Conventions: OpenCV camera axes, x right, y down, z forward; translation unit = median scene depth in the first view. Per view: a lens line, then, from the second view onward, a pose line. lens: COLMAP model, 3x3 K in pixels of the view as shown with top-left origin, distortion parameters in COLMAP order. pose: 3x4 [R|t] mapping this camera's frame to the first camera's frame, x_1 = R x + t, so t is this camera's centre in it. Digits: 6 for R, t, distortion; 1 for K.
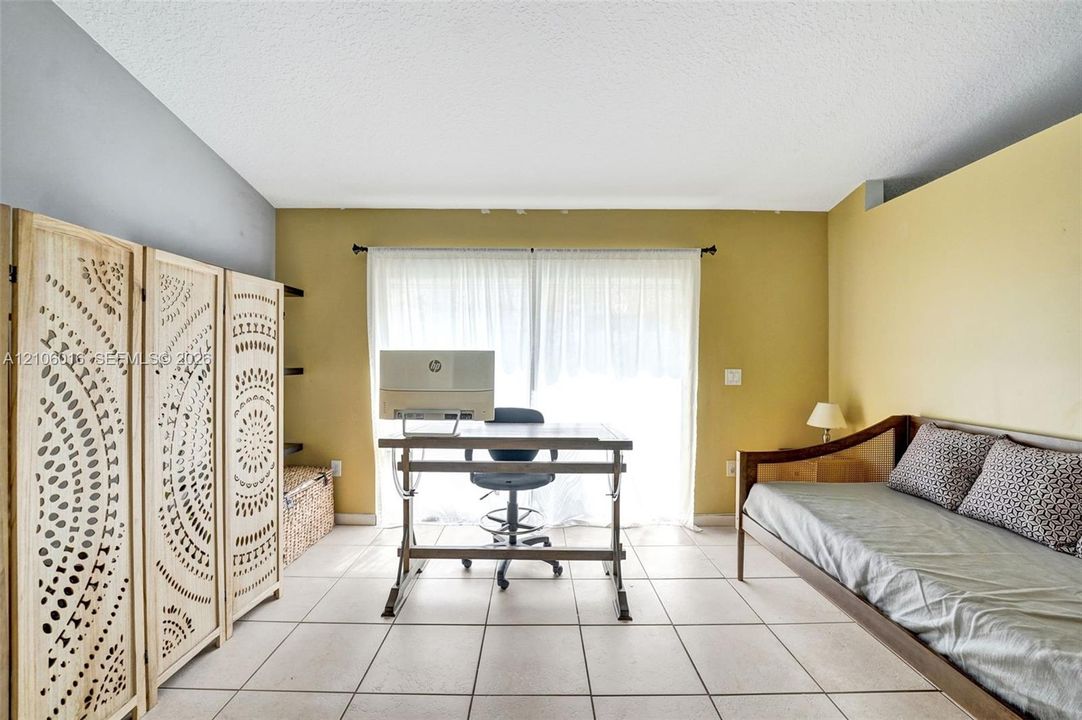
lens RADIAL K [[452.5, 0, 537.6], [0, 452.5, 362.0], [0, 0, 1]] dist [-0.000108, -0.000049]
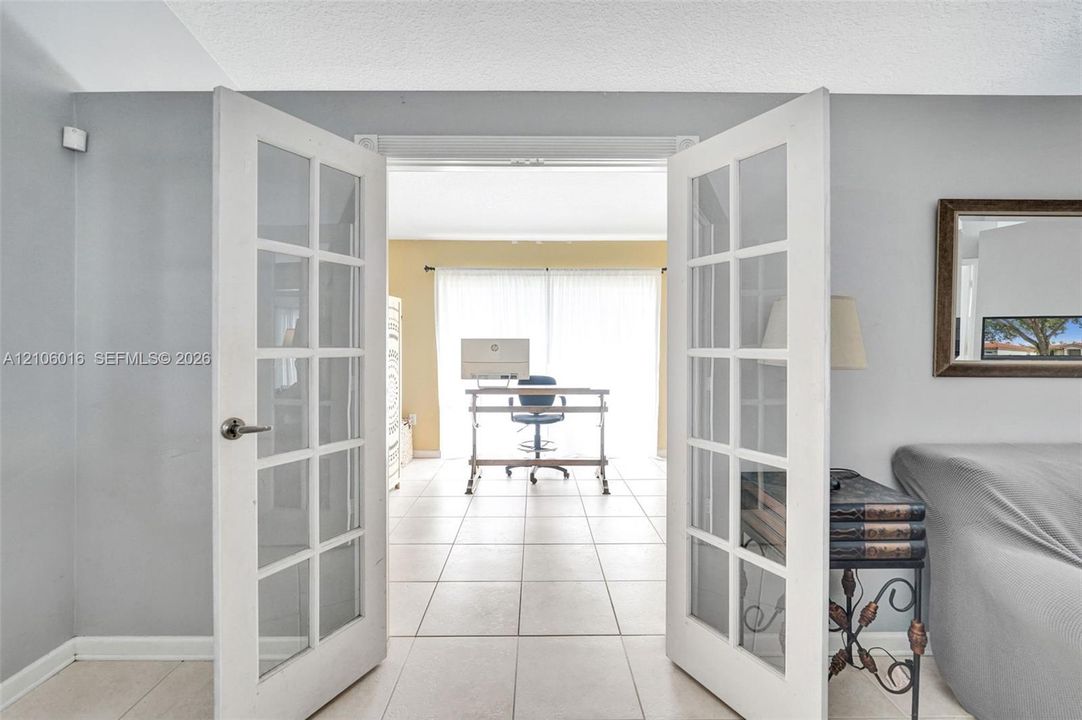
lens RADIAL K [[491.5, 0, 541.4], [0, 491.5, 349.0], [0, 0, 1]] dist [-0.048679, 0.000138]
pose [[0.999850, -0.004947, 0.016587, -0.073268], [0.004831, 0.999964, 0.006976, 0.001145], [-0.016620, -0.006894, 0.999838, -0.756212]]
